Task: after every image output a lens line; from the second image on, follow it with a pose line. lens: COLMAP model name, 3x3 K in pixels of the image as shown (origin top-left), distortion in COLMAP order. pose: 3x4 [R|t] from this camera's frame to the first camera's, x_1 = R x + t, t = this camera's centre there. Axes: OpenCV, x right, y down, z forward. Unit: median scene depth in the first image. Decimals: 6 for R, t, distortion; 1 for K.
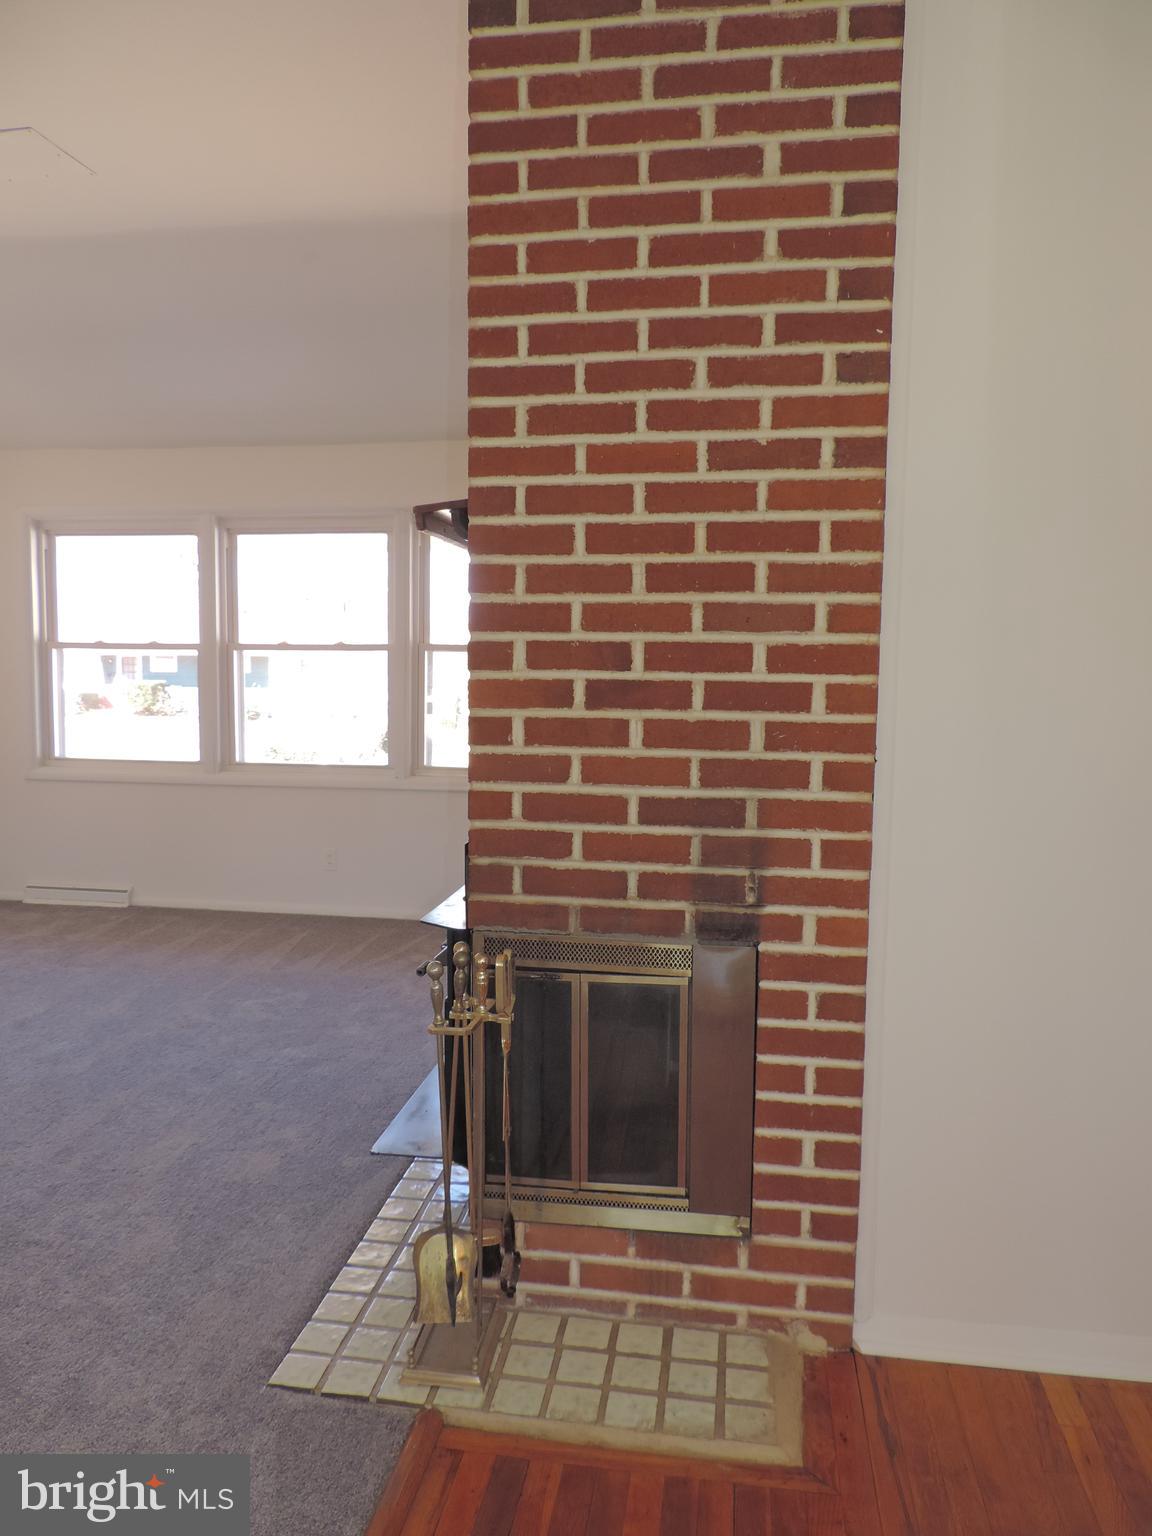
lens RADIAL K [[1097.4, 0, 575.0], [0, 1097.4, 777.7], [0, 0, 1]] dist [-0.021250, 0.004012]
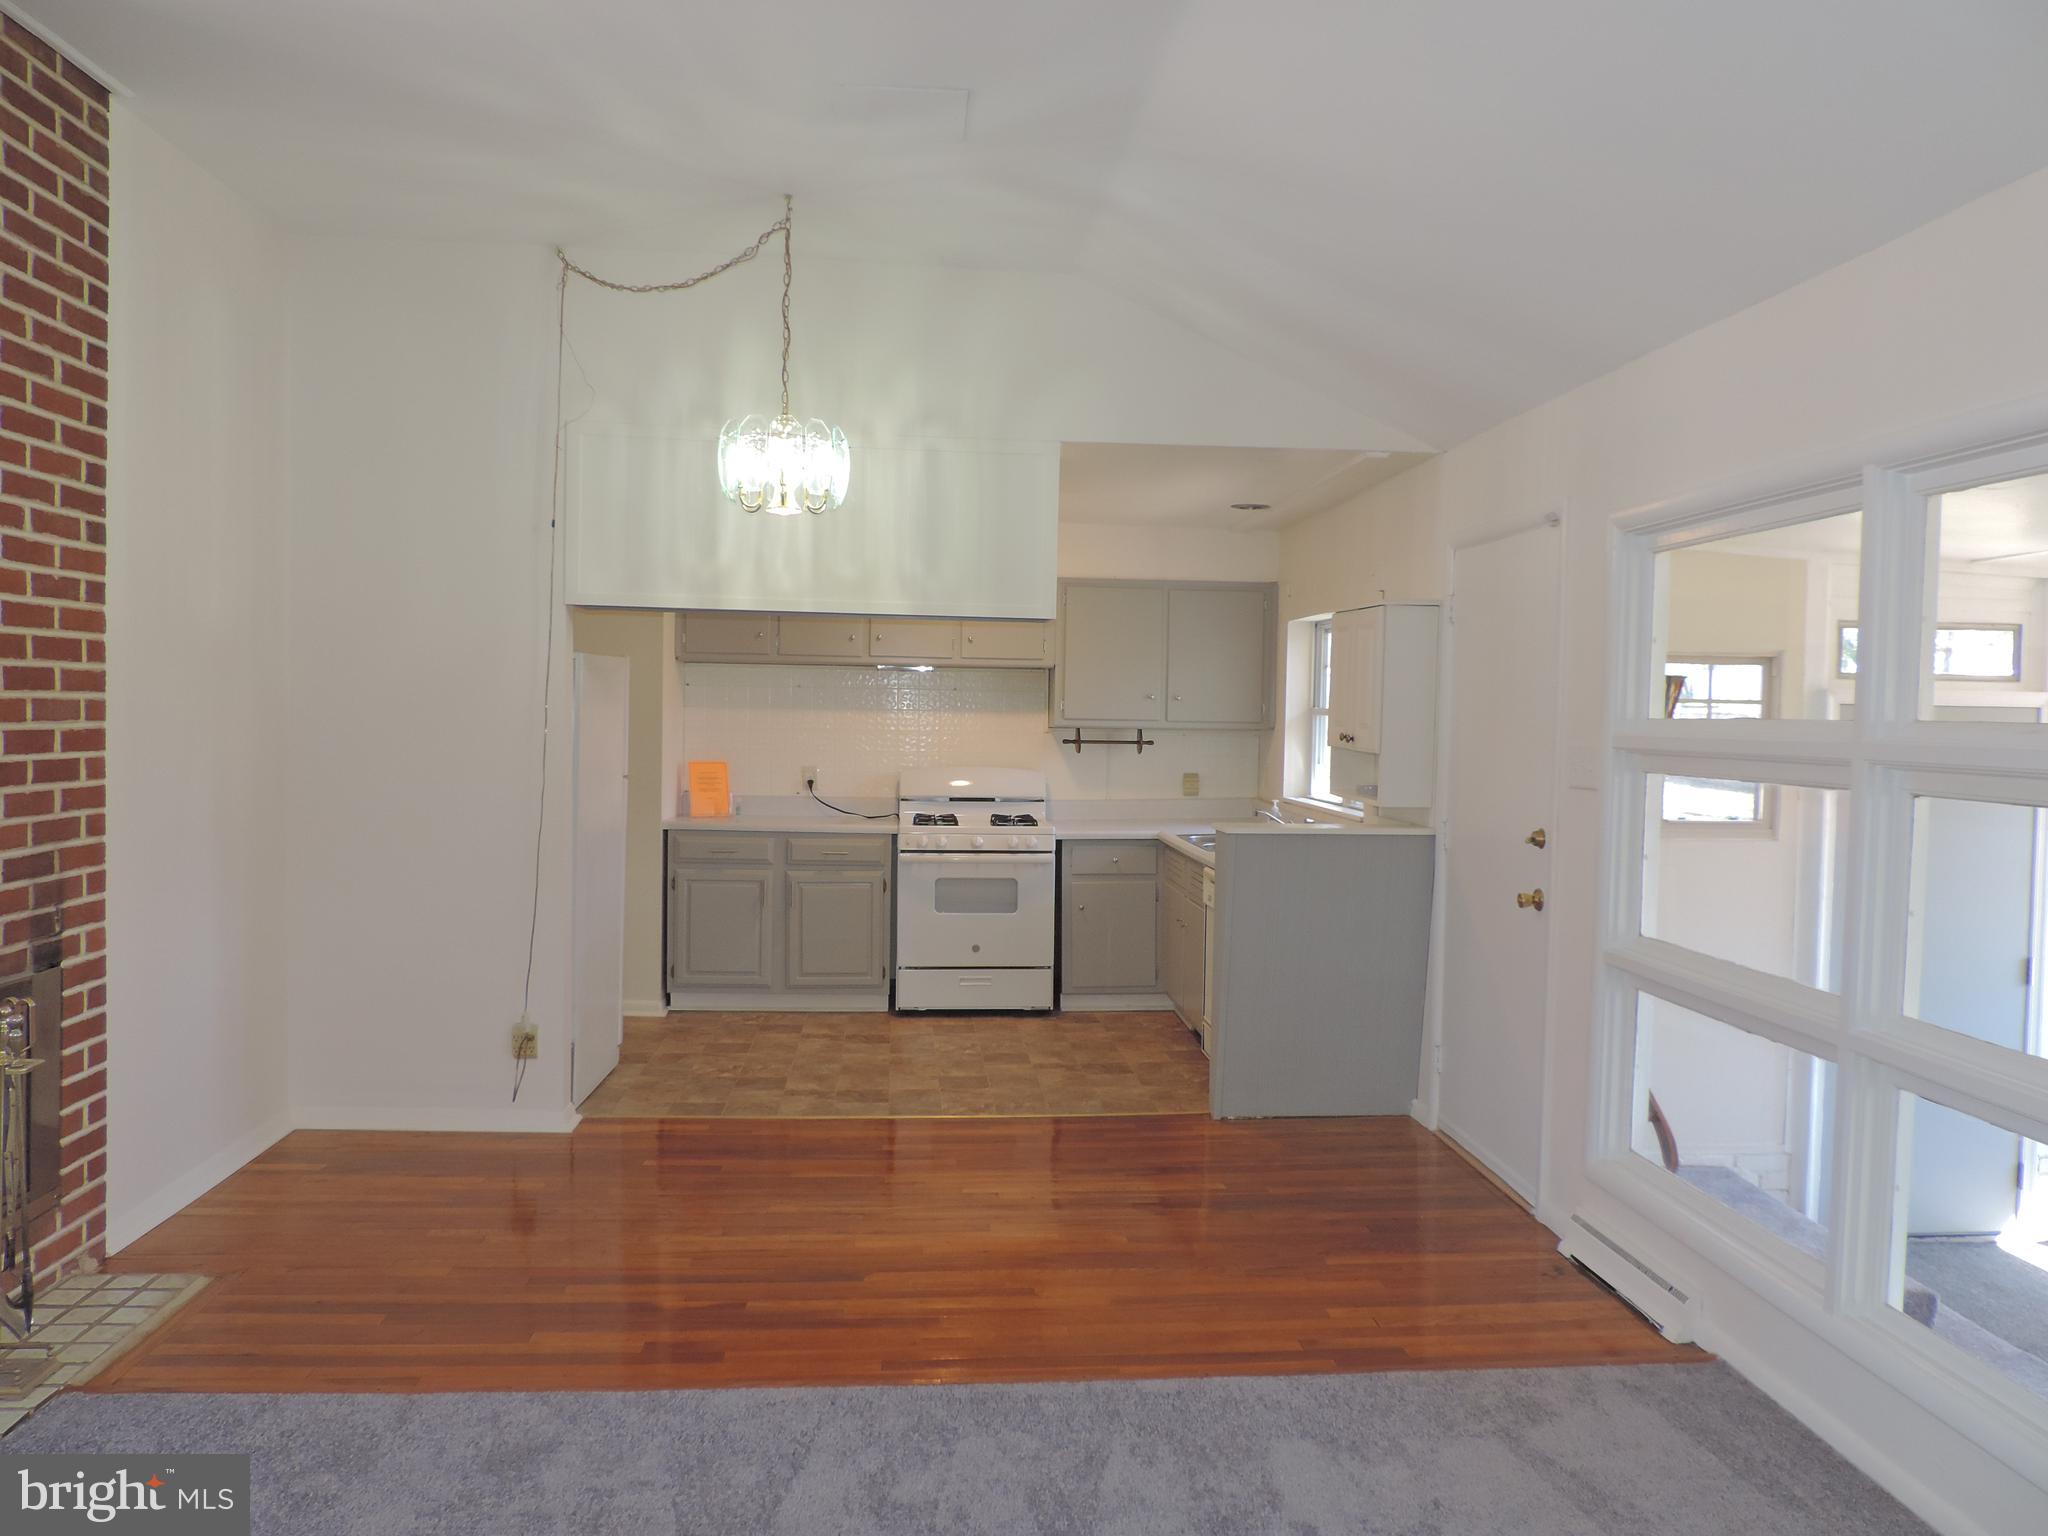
lens RADIAL K [[1463.2, 0, 1041.1], [0, 1463.2, 776.4], [0, 0, 1]] dist [-0.021250, 0.004012]
pose [[-0.241904, -0.058491, 0.968536, -1.766183], [0.070890, 0.994448, 0.077761, -0.117150], [-0.967707, 0.087471, -0.236415, 0.278188]]
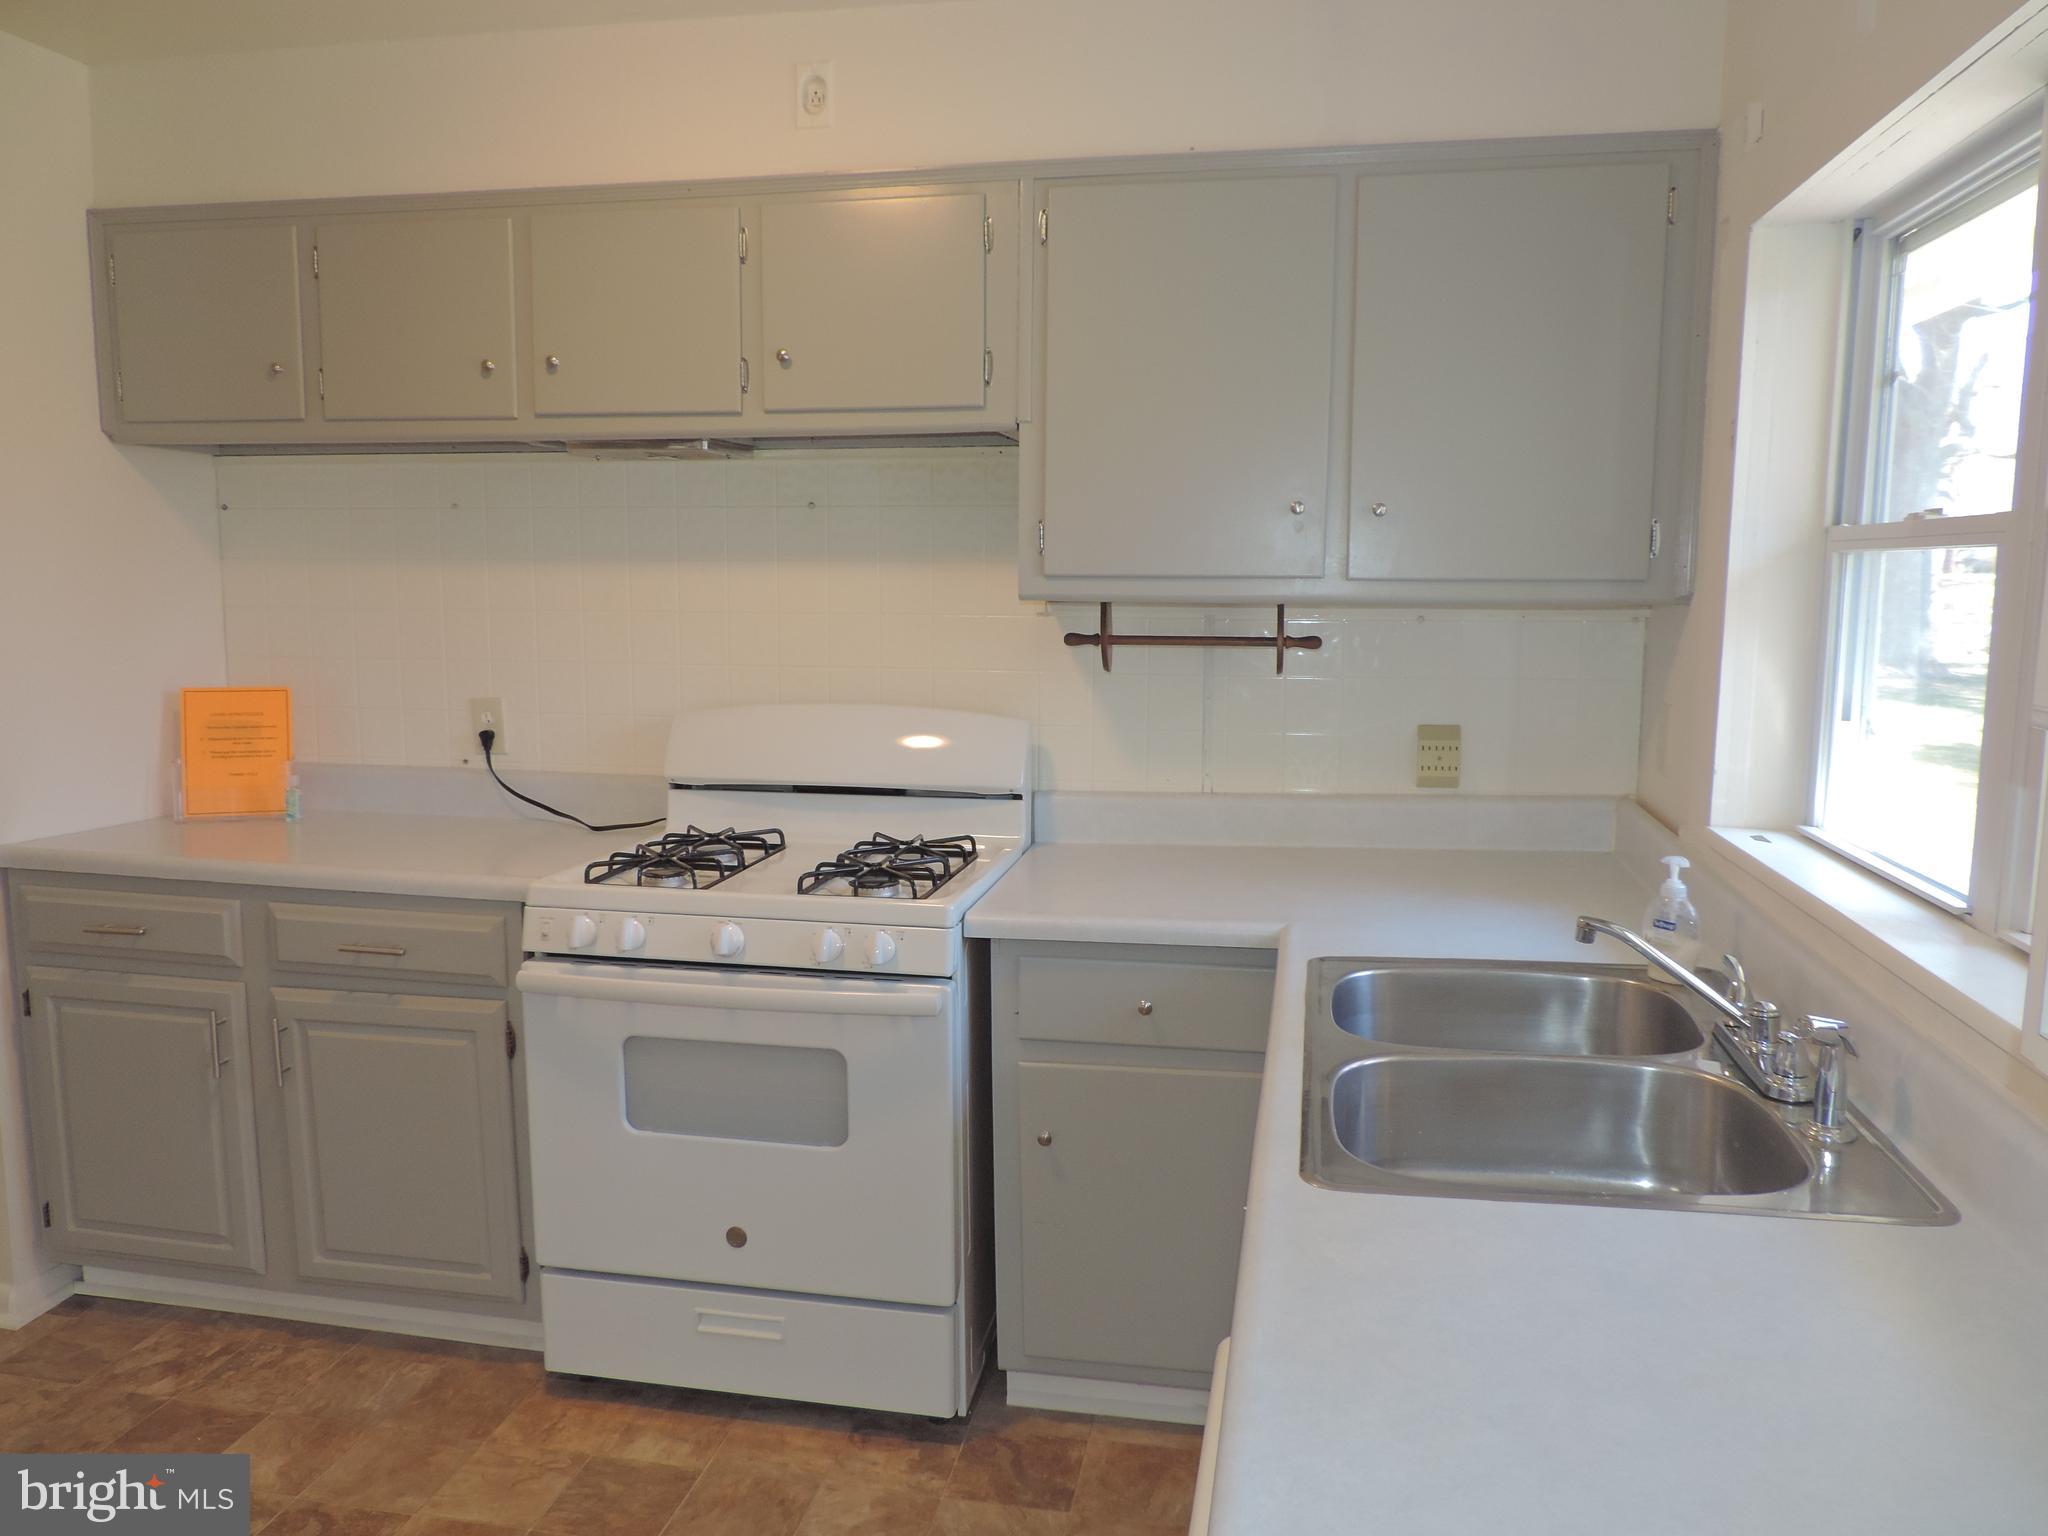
lens RADIAL K [[1463.2, 0, 1031.8], [0, 1463.2, 768.7], [0, 0, 1]] dist [-0.021250, 0.004012]
pose [[0.029787, -0.136572, 0.990182, 0.475050], [0.085989, 0.987299, 0.133588, 0.022758], [-0.995851, 0.081165, 0.041152, -0.684620]]
